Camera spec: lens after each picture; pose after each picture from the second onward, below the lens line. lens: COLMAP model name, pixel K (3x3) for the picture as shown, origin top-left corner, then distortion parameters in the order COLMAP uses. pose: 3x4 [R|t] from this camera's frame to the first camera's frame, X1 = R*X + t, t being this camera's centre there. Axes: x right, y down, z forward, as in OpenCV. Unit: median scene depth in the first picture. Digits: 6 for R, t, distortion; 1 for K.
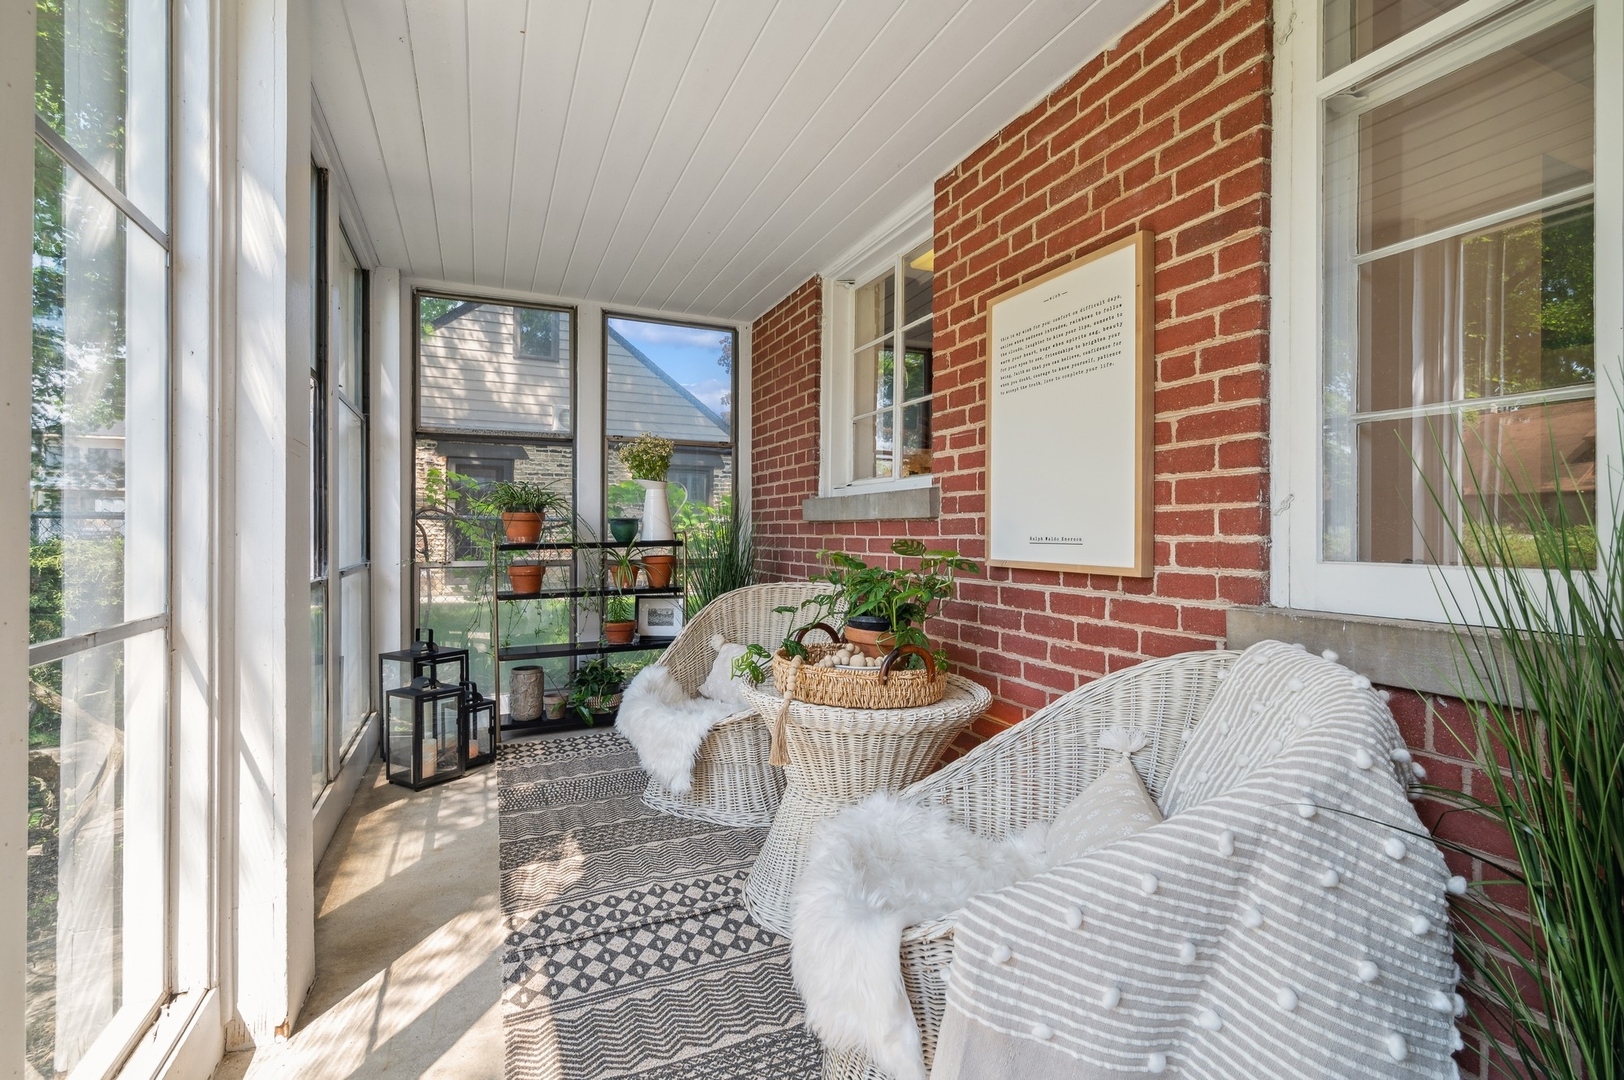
lens RADIAL K [[726.3, 0, 820.1], [0, 726.3, 531.6], [0, 0, 1]] dist [0.000104, -0.000061]
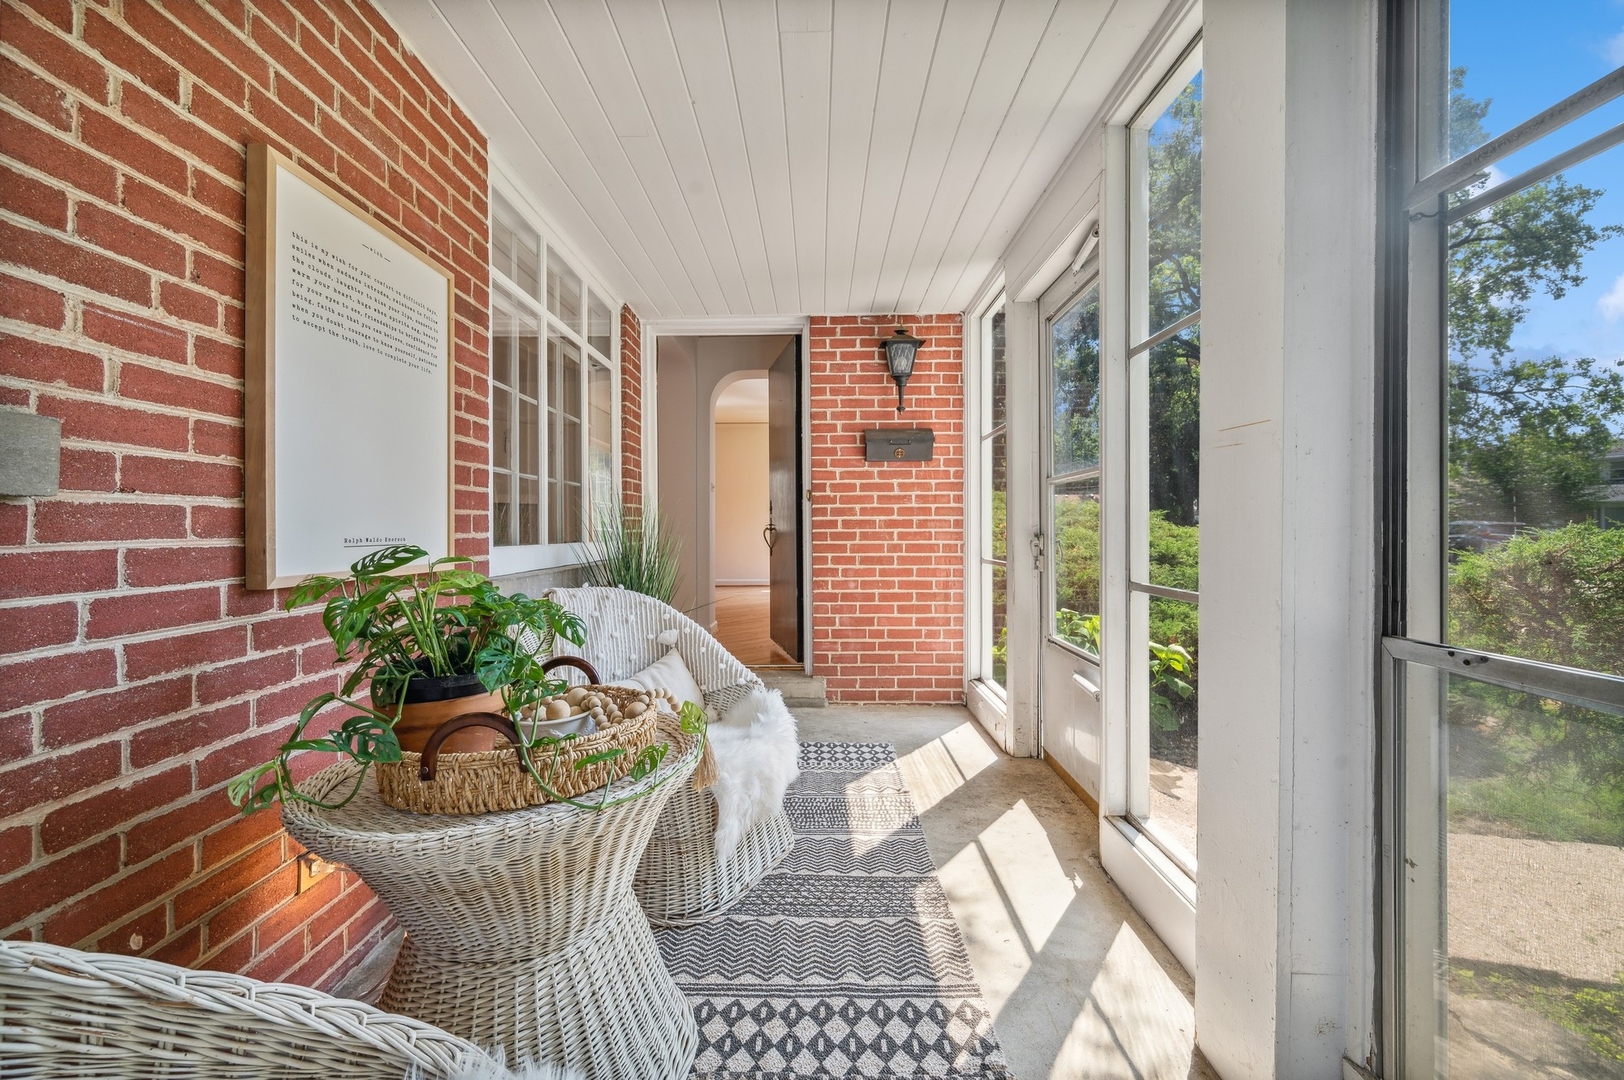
lens RADIAL K [[647.4, 0, 815.6], [0, 647.4, 537.2], [0, 0, 1]] dist [-0.002523, 0.000684]
pose [[-0.907509, -0.010089, 0.419911, -0.496855], [-0.003474, 0.999858, 0.016513, -0.007616], [-0.420018, 0.013527, -0.907415, 1.598856]]
